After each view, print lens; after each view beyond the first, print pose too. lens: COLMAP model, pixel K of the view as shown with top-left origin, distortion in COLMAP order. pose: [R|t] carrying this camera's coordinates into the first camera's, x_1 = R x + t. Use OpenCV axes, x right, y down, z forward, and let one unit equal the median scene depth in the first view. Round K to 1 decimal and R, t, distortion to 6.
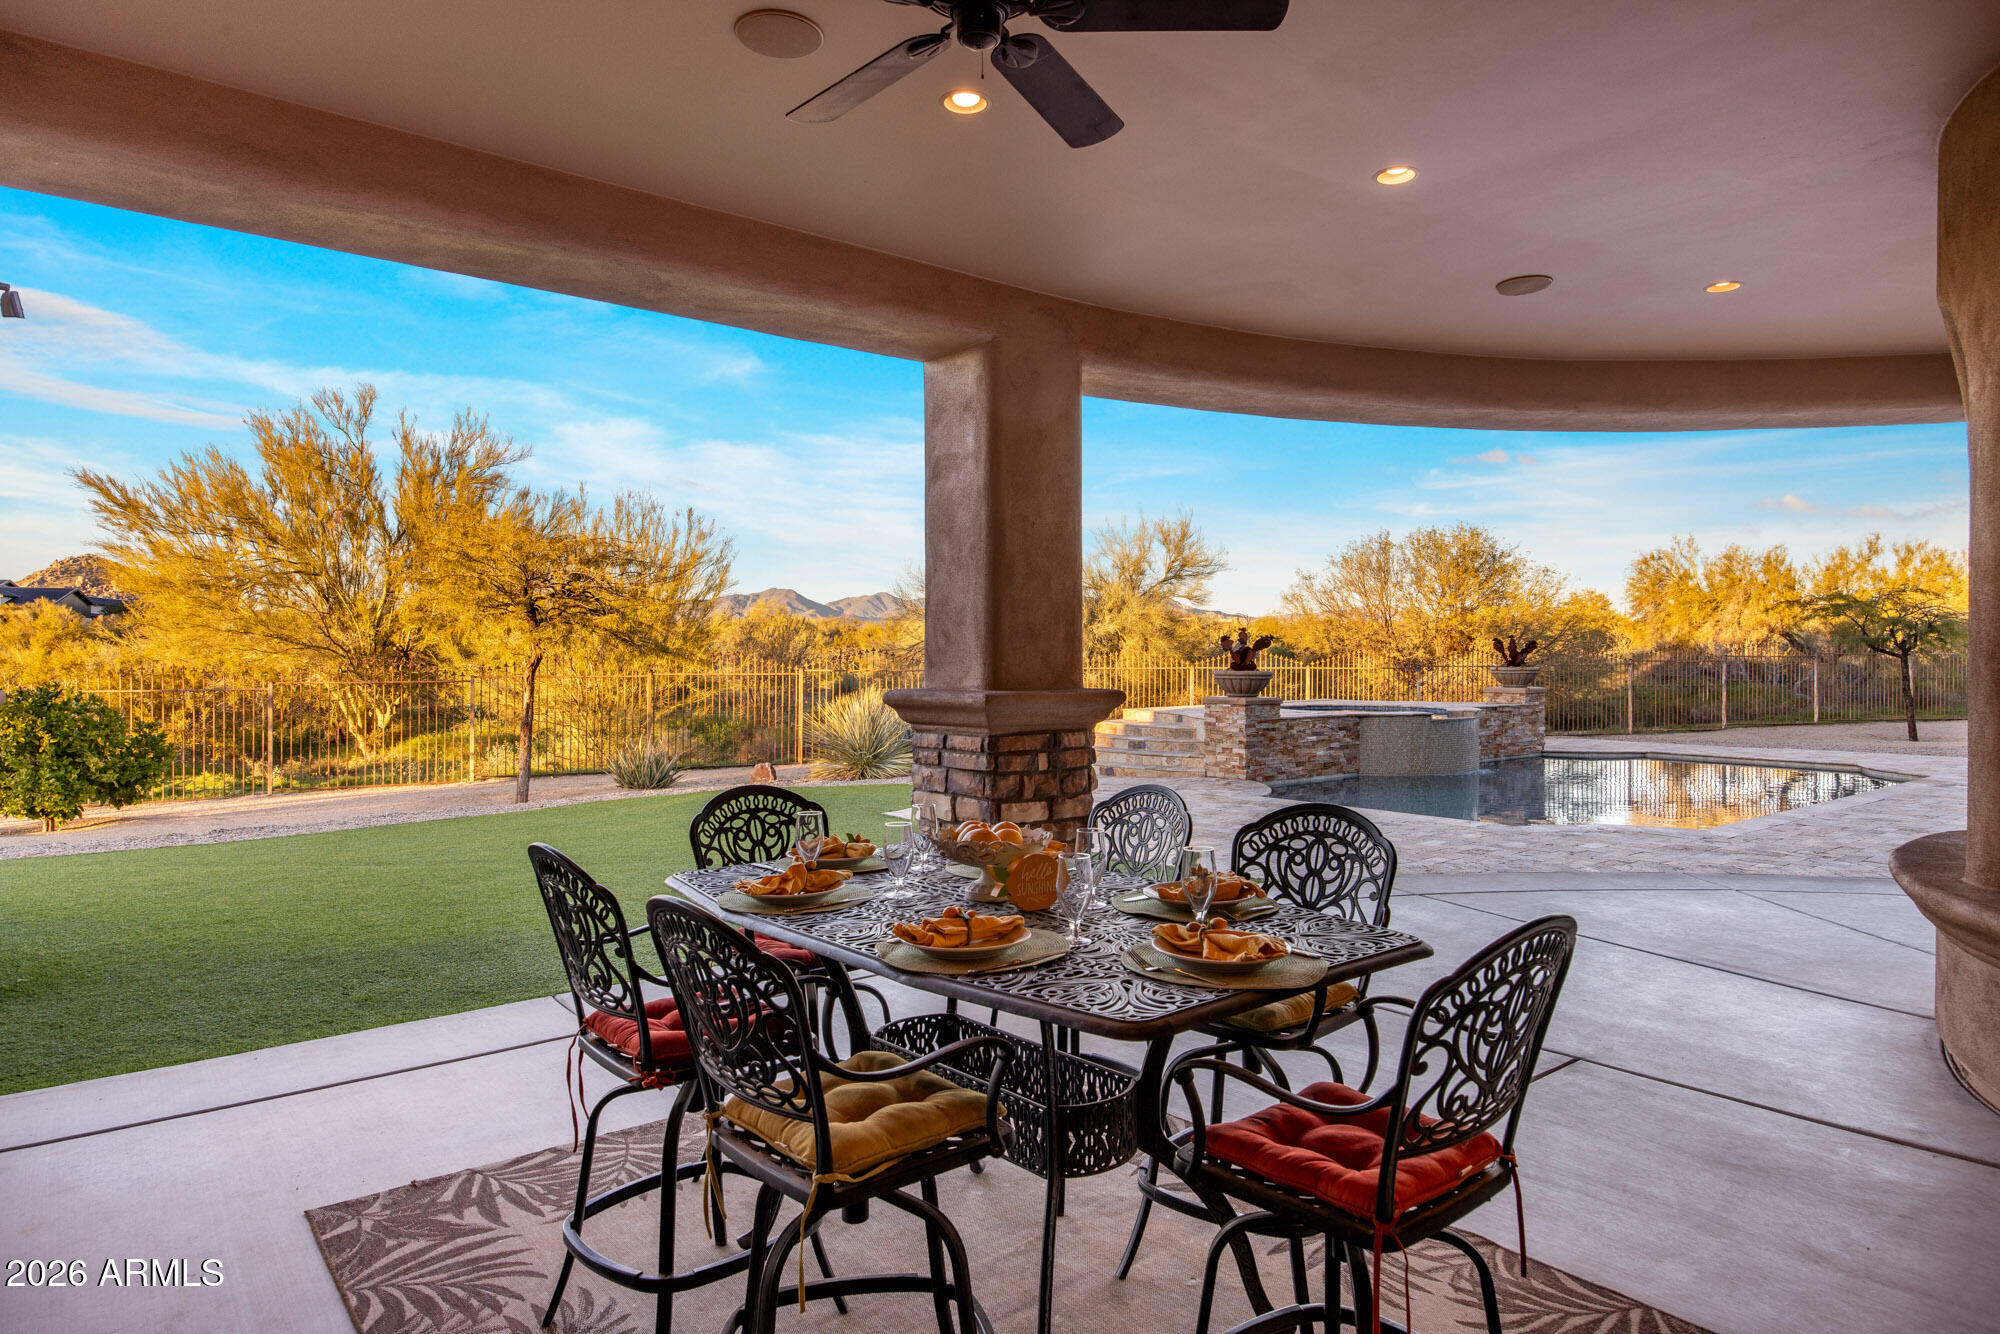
lens RADIAL K [[1134.0, 0, 1000.0], [0, 1134.0, 667.0], [0, 0, 1]] dist [-0.001731, -0.001617]
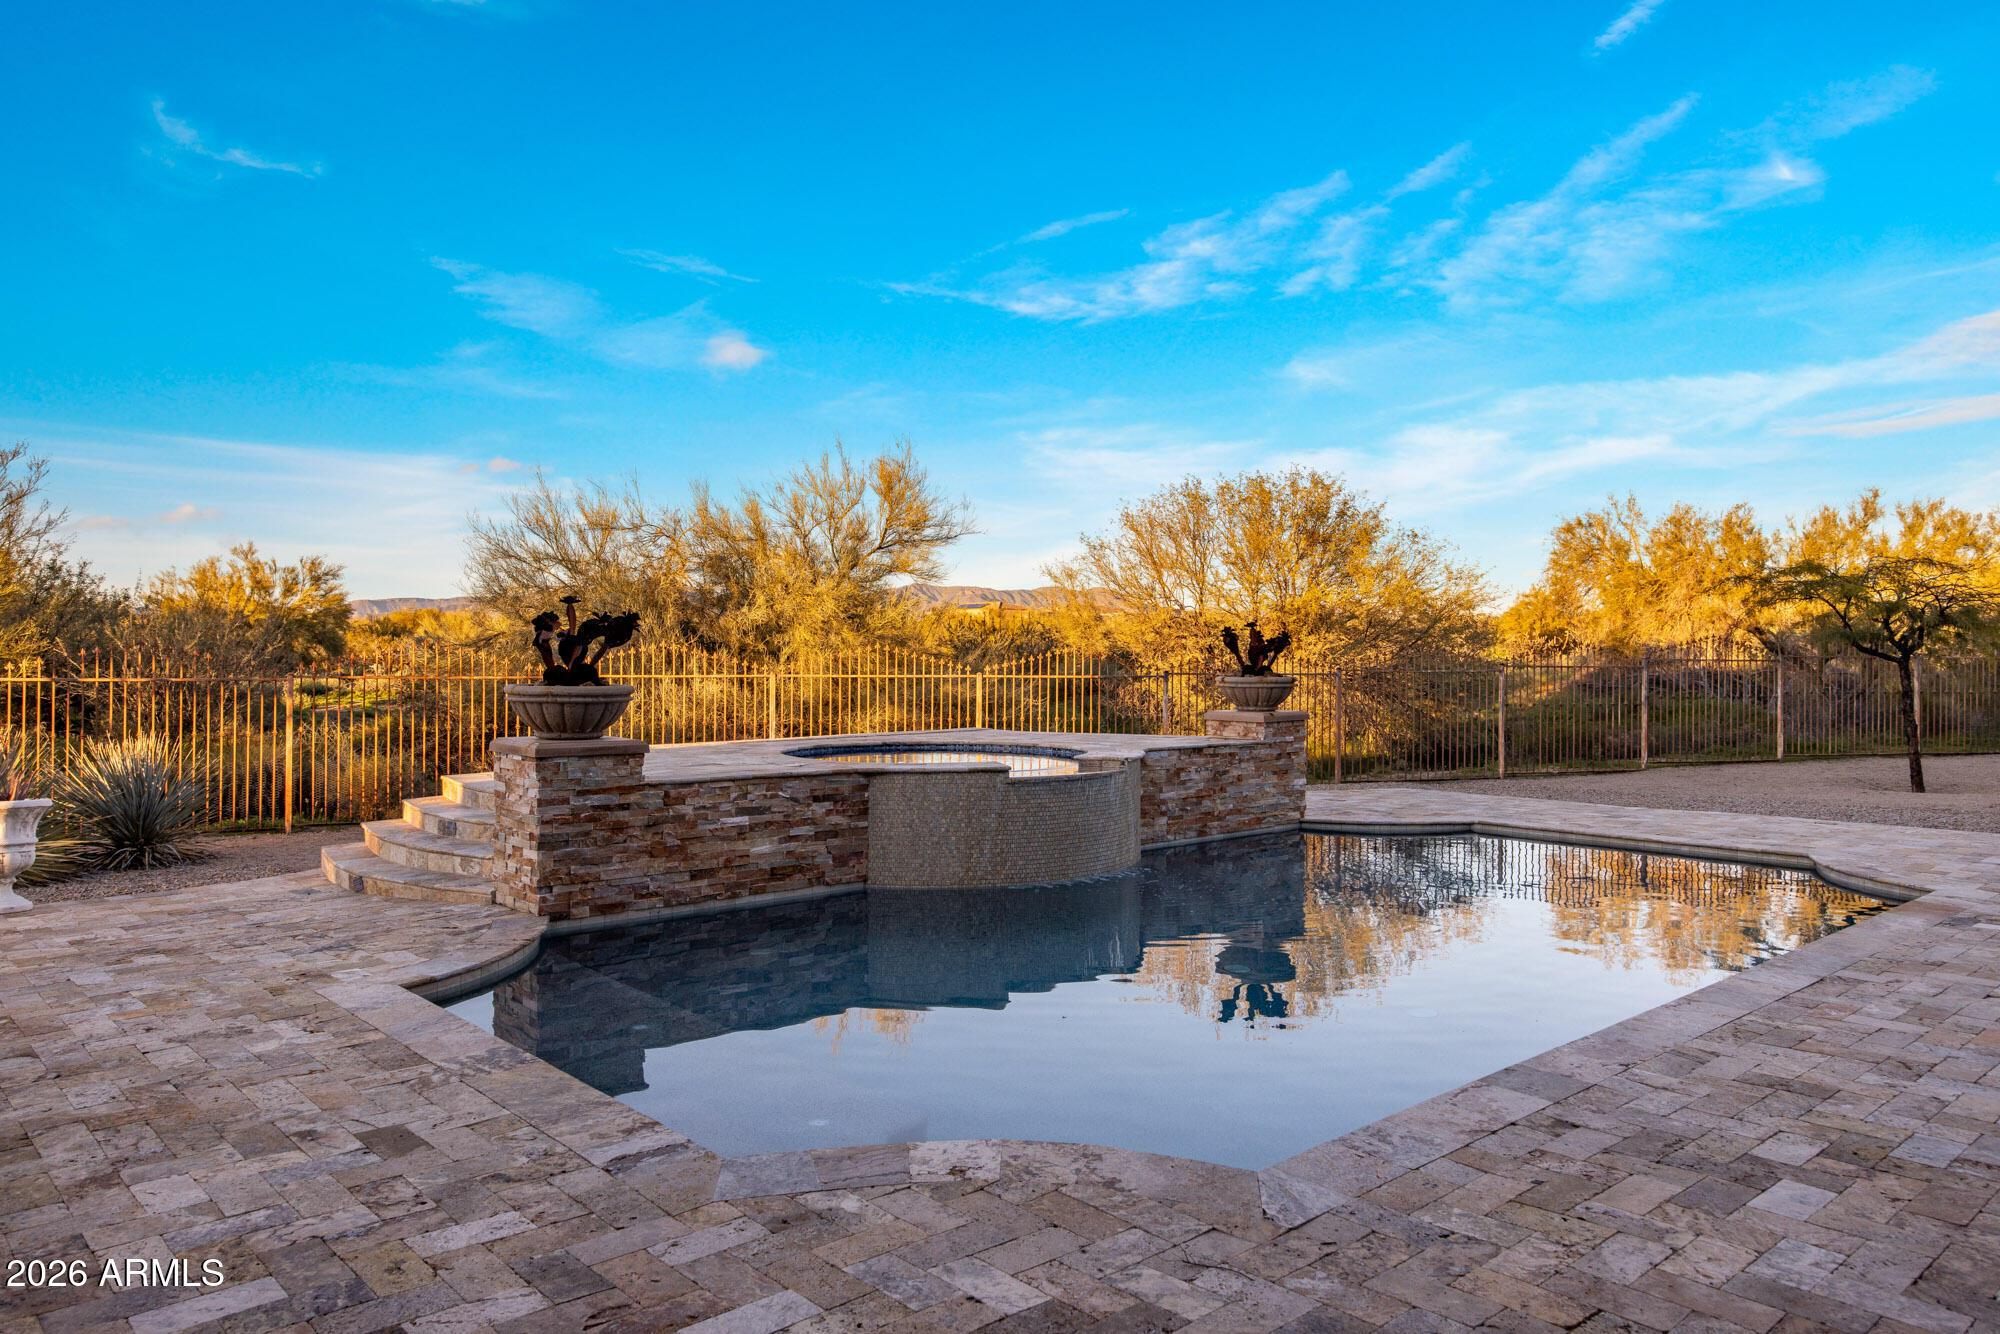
lens RADIAL K [[1298.1, 0, 1000.0], [0, 1298.1, 667.0], [0, 0, 1]] dist [-0.002403, 0.003197]
pose [[0.998571, 0.002626, 0.053376, 0.217172], [-0.002472, 0.999993, -0.002951, -0.001954], [-0.053383, 0.002815, 0.998570, 0.255830]]
